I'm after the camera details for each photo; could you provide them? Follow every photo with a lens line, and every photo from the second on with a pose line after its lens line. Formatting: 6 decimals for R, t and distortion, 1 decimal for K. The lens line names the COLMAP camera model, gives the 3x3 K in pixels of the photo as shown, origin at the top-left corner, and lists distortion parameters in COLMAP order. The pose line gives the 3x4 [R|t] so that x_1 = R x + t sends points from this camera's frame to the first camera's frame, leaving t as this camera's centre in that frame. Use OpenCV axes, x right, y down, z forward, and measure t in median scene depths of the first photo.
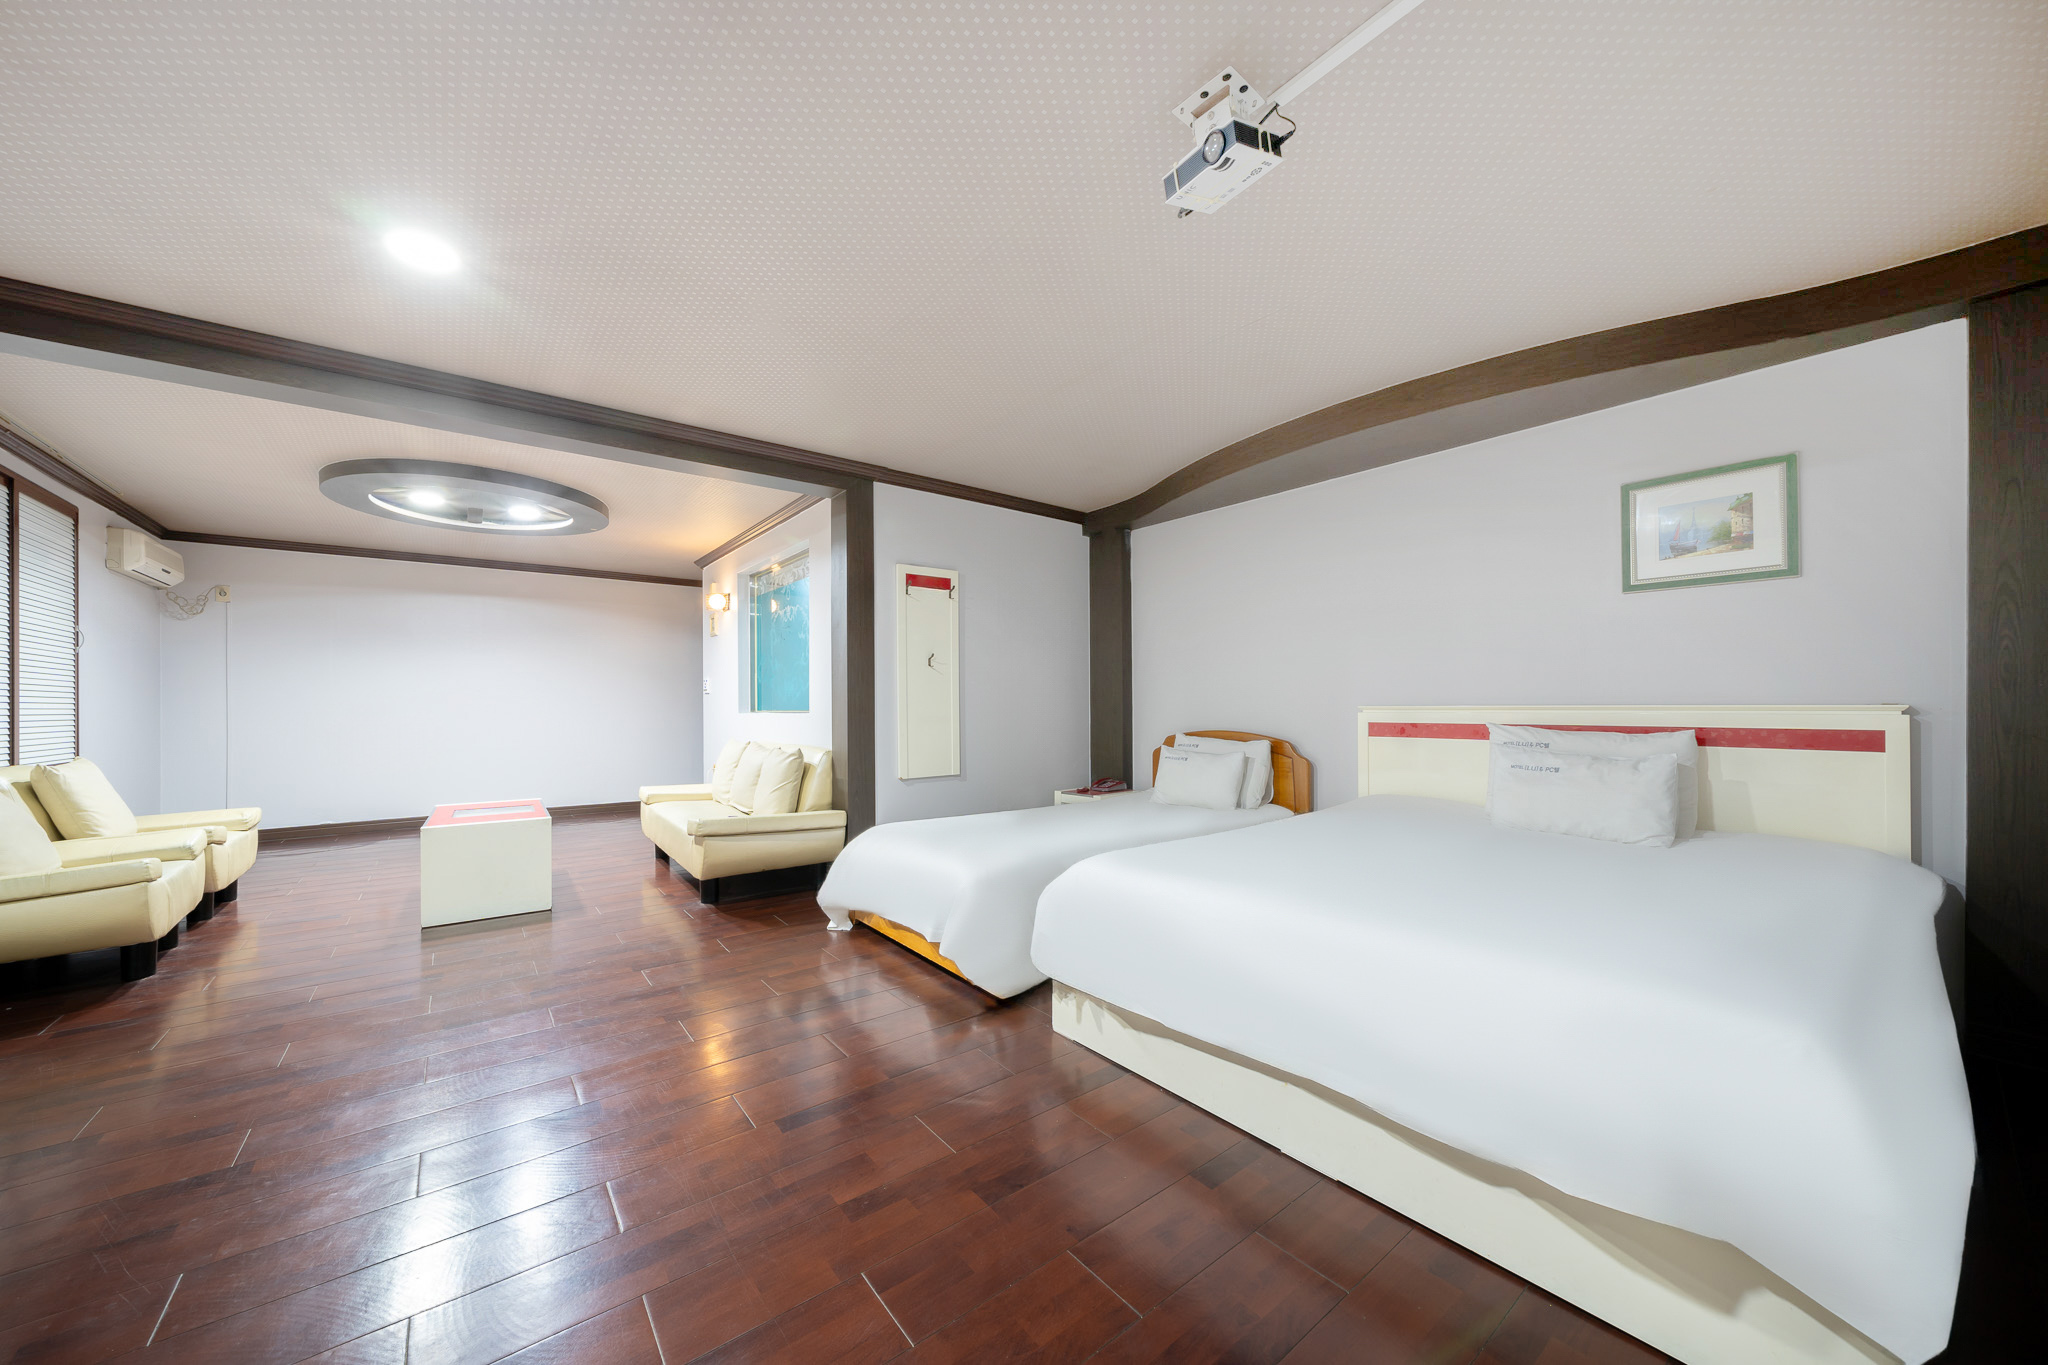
lens RADIAL K [[701.3, 0, 1015.3], [0, 701.3, 695.3], [0, 0, 1]] dist [-0.012806, -0.000112]
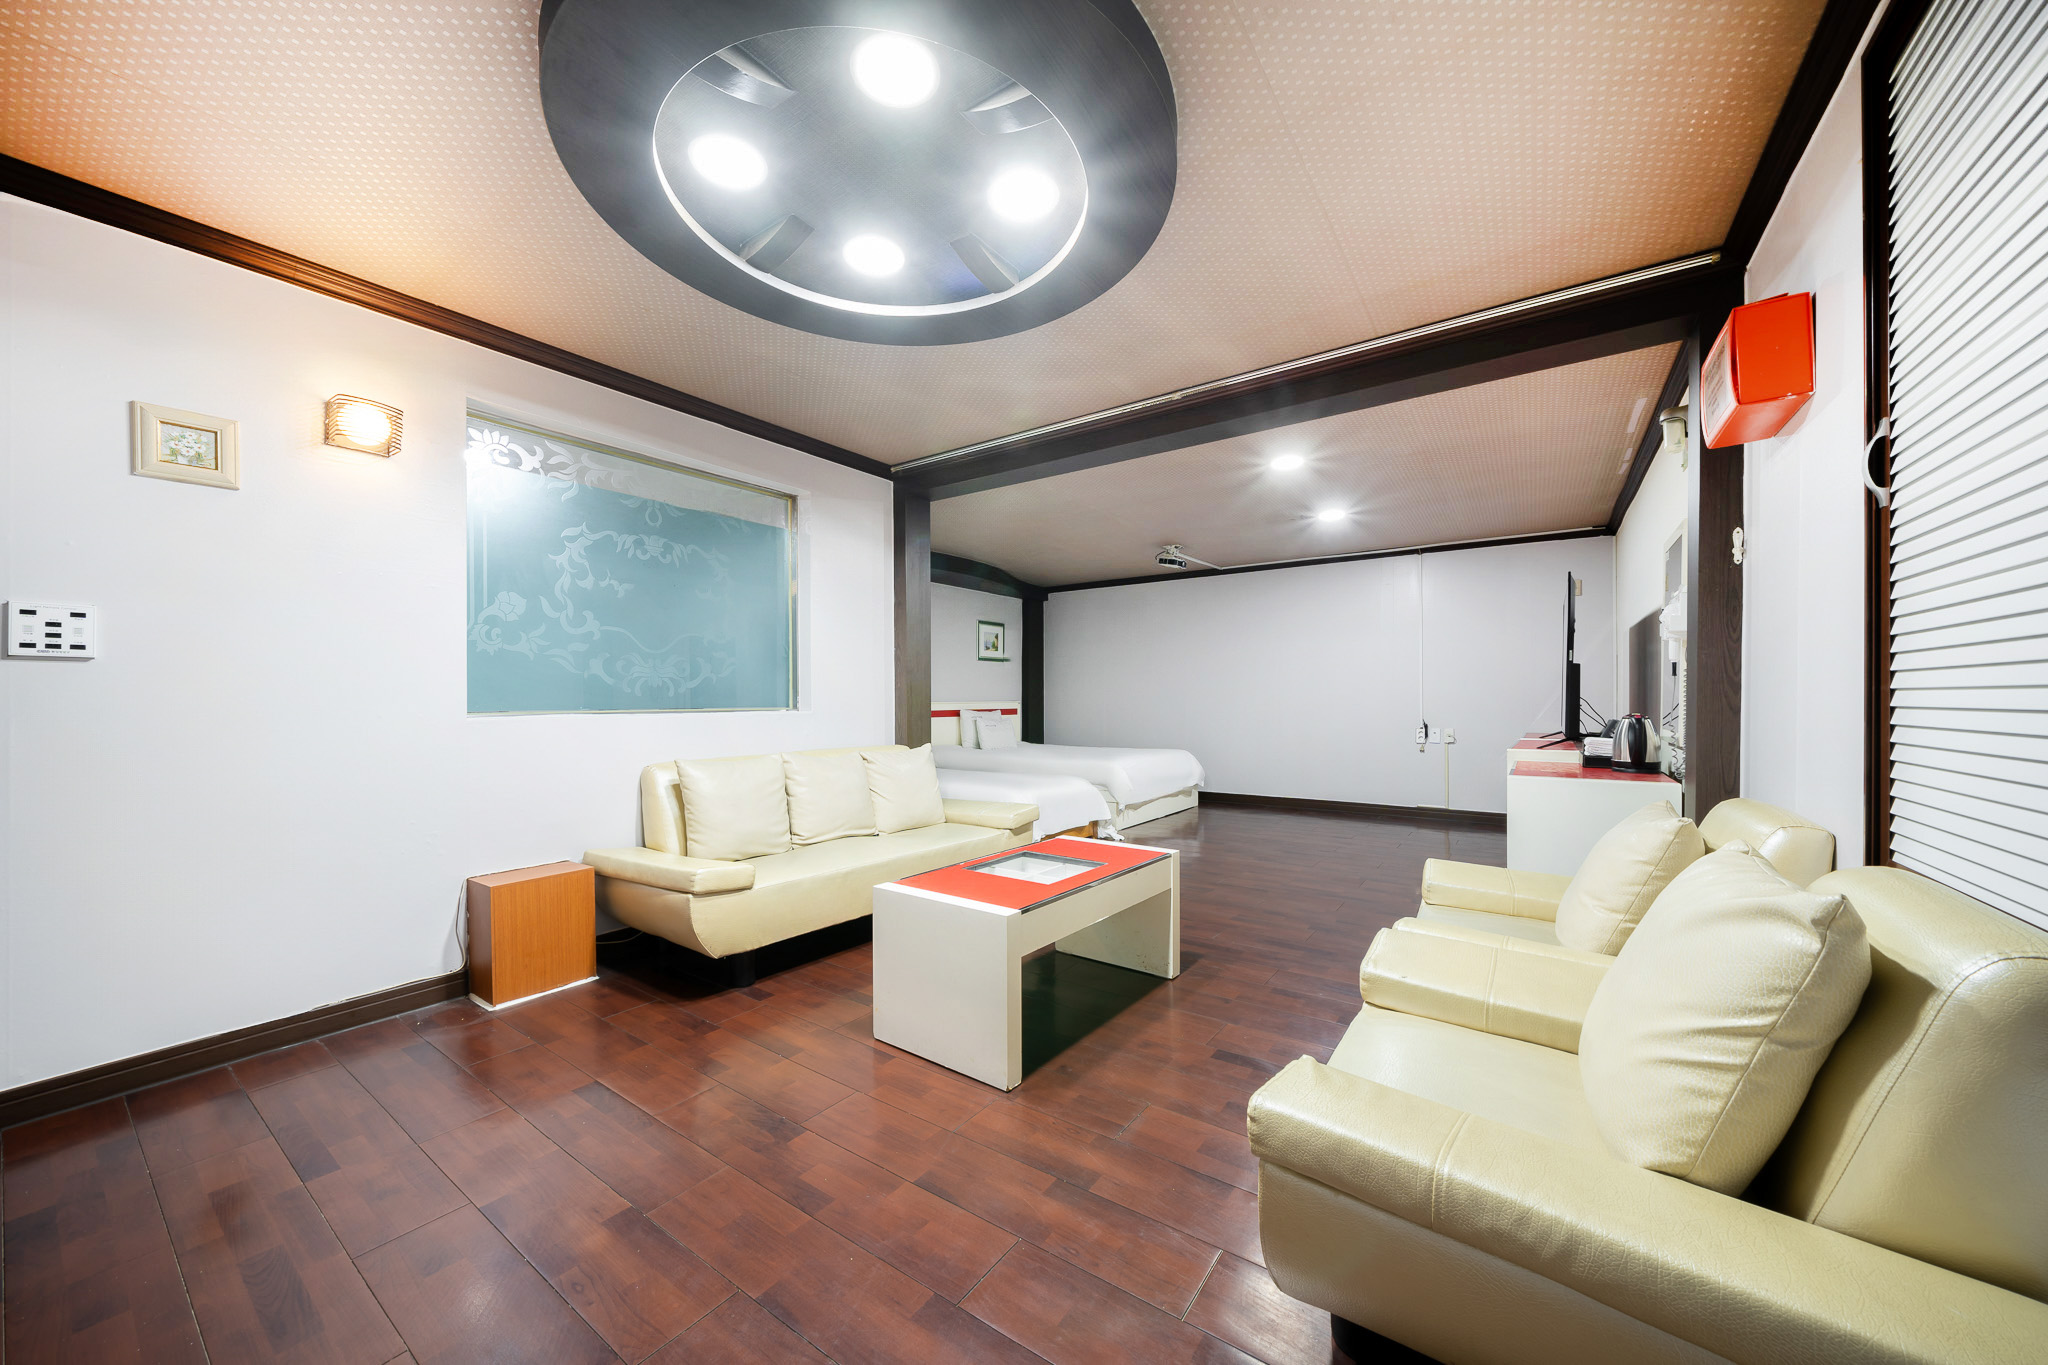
lens RADIAL K [[701.3, 0, 1017.5], [0, 701.3, 693.1], [0, 0, 1]] dist [-0.012806, -0.000112]
pose [[-0.291299, 0.018517, 0.956453, -1.984874], [0.005721, 0.999828, -0.017615, 0.034365], [-0.956615, 0.000340, -0.291355, 1.830756]]
